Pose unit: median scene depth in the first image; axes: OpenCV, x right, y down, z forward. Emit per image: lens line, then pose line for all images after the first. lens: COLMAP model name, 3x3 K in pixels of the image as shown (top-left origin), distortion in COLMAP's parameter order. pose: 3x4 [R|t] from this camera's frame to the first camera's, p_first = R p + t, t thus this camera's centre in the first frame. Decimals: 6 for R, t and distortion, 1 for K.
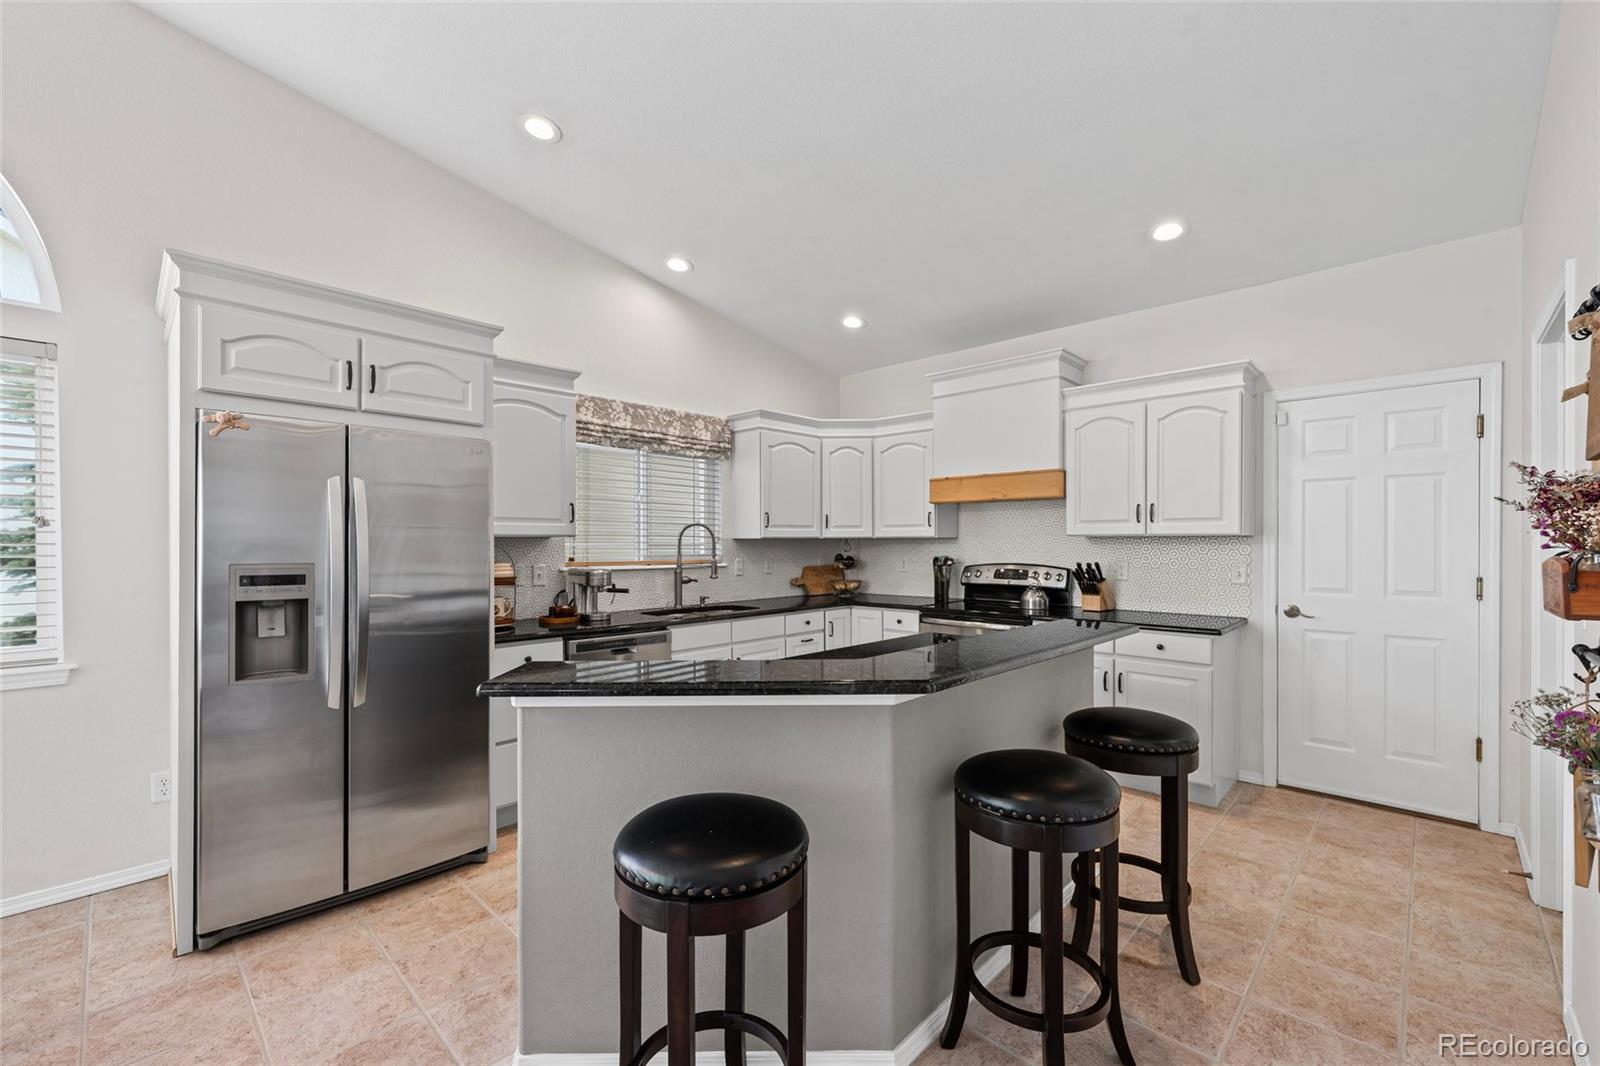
lens RADIAL K [[665.0, 0, 794.9], [0, 665.0, 543.9], [0, 0, 1]] dist [0.000507, 0.000131]
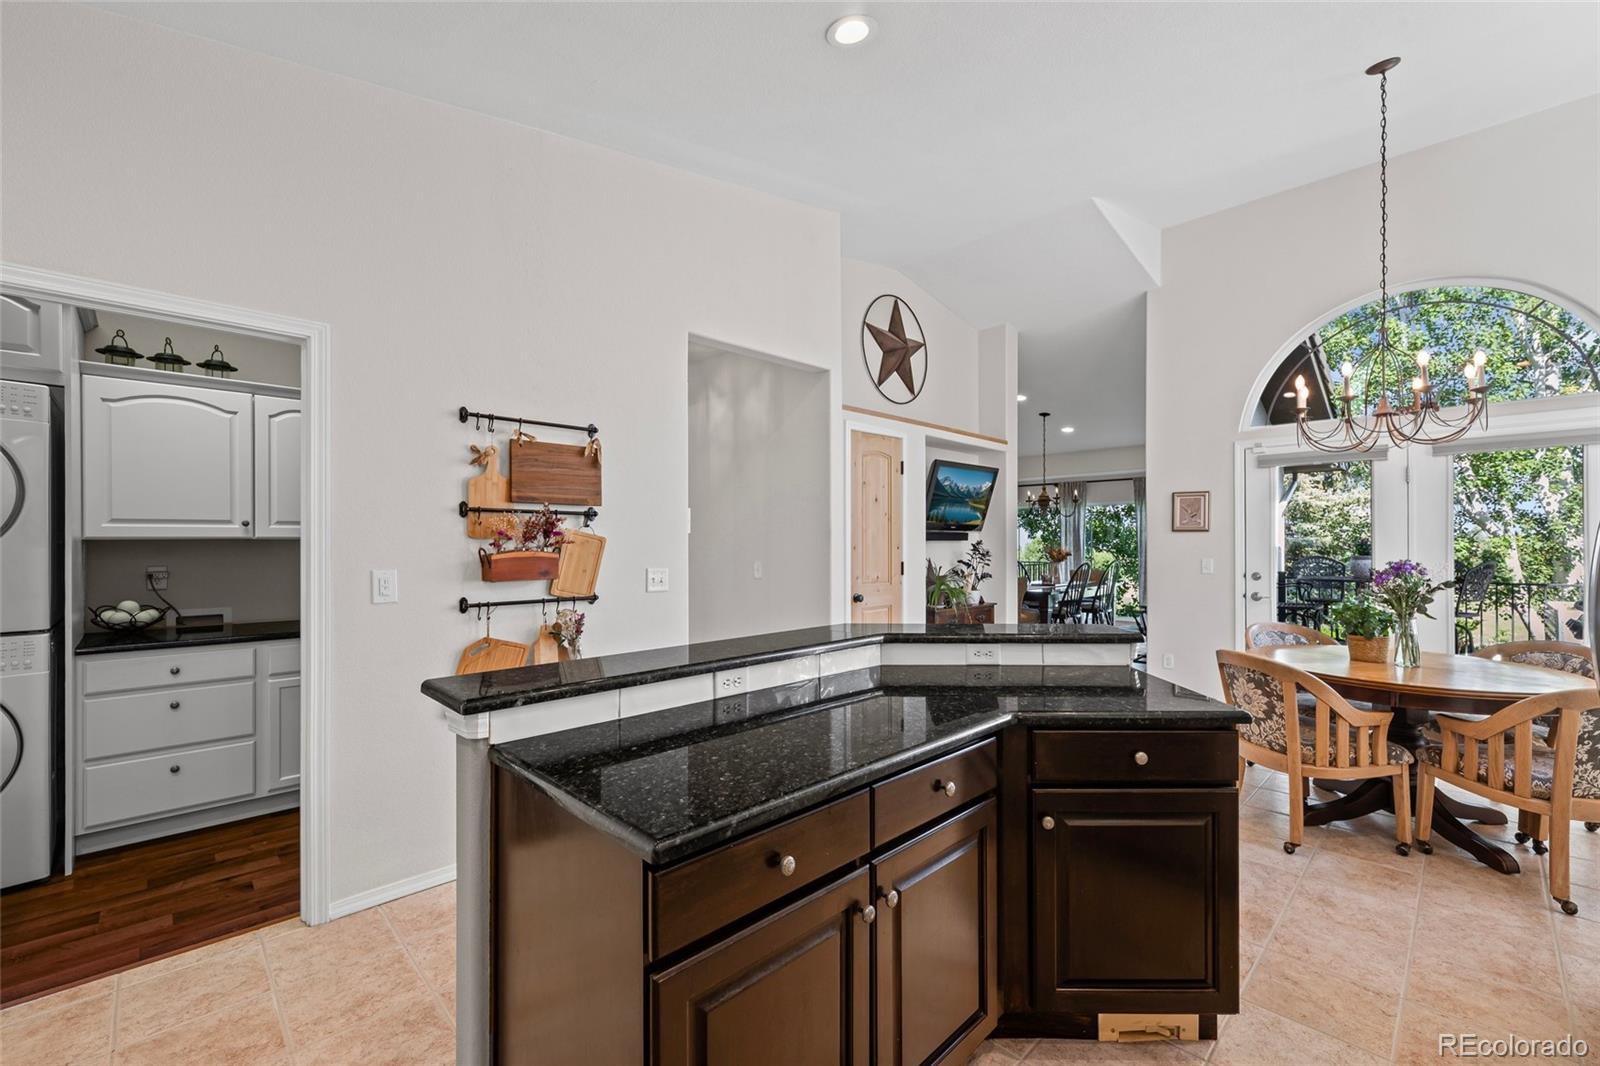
lens RADIAL K [[665.0, 0, 794.9], [0, 665.0, 543.9], [0, 0, 1]] dist [0.000507, 0.000131]
pose [[-0.999363, 0.002975, 0.035571, 0.101281], [0.003134, 0.999985, 0.004420, -0.002606], [-0.035557, 0.004529, -0.999357, 1.035970]]
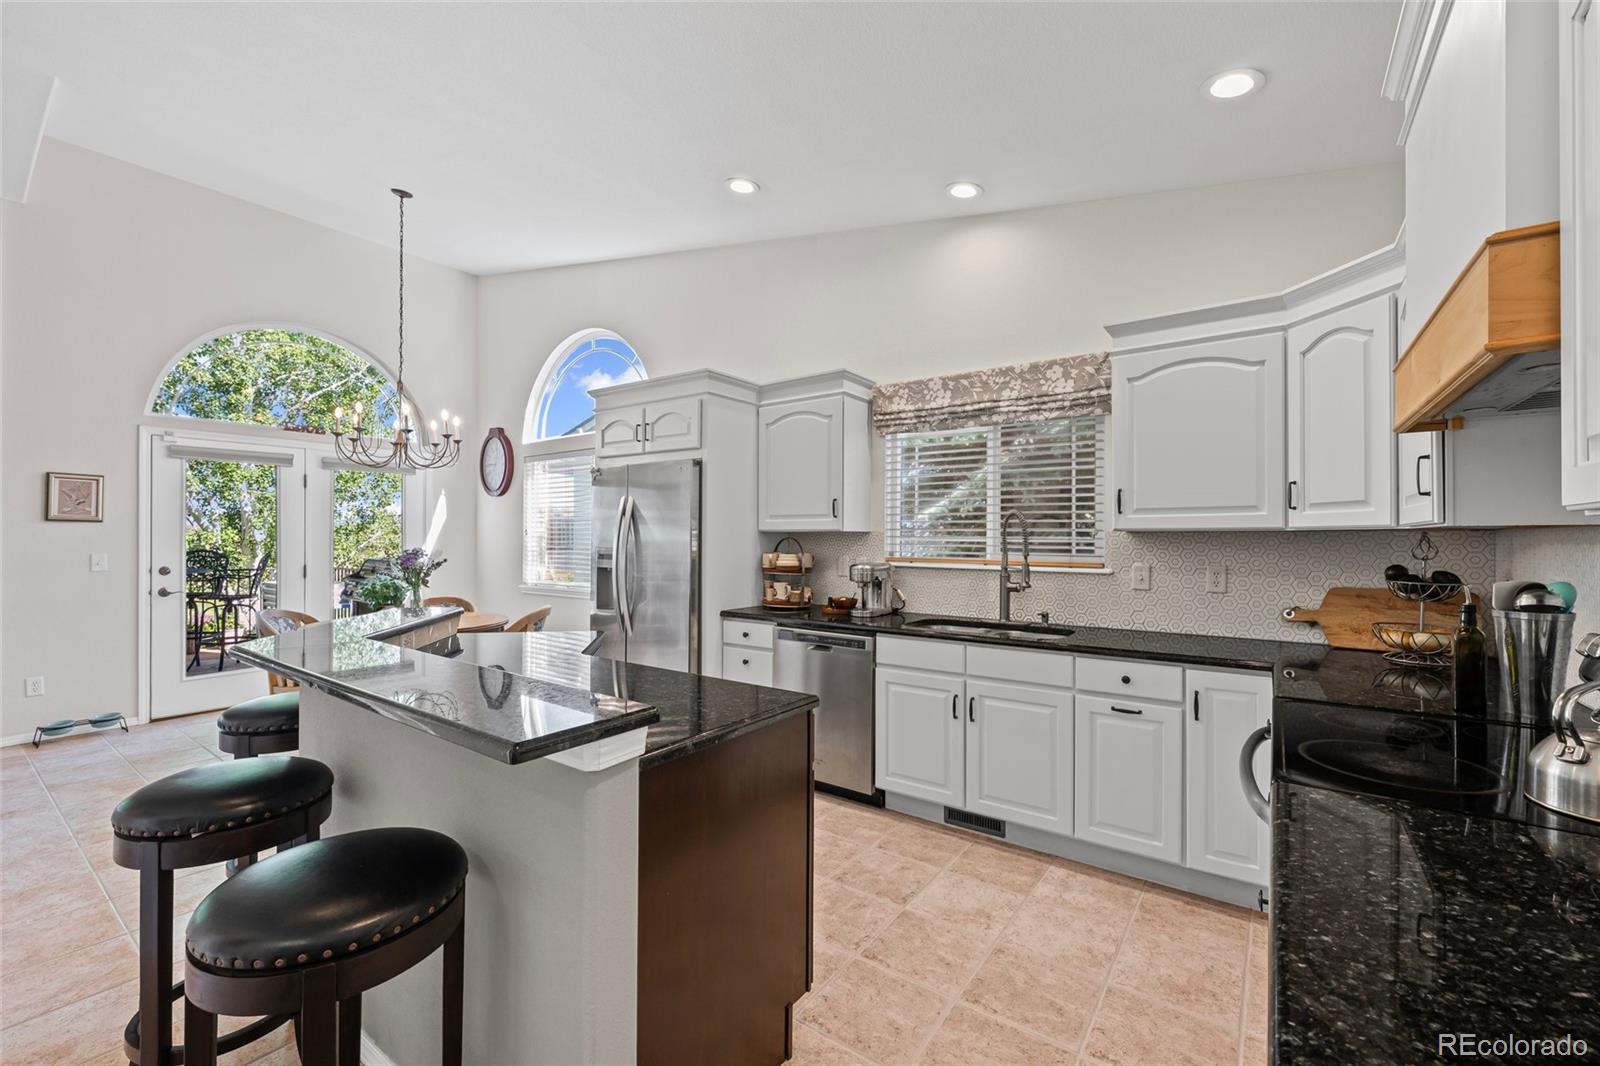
lens RADIAL K [[659.7, 0, 799.5], [0, 659.7, 531.2], [0, 0, 1]] dist [0.000809, 0.000336]
pose [[0.132754, -0.006281, -0.991129, 0.601627], [-0.005858, 0.999957, -0.007122, -0.002676], [0.991132, 0.006752, 0.132711, 0.722222]]
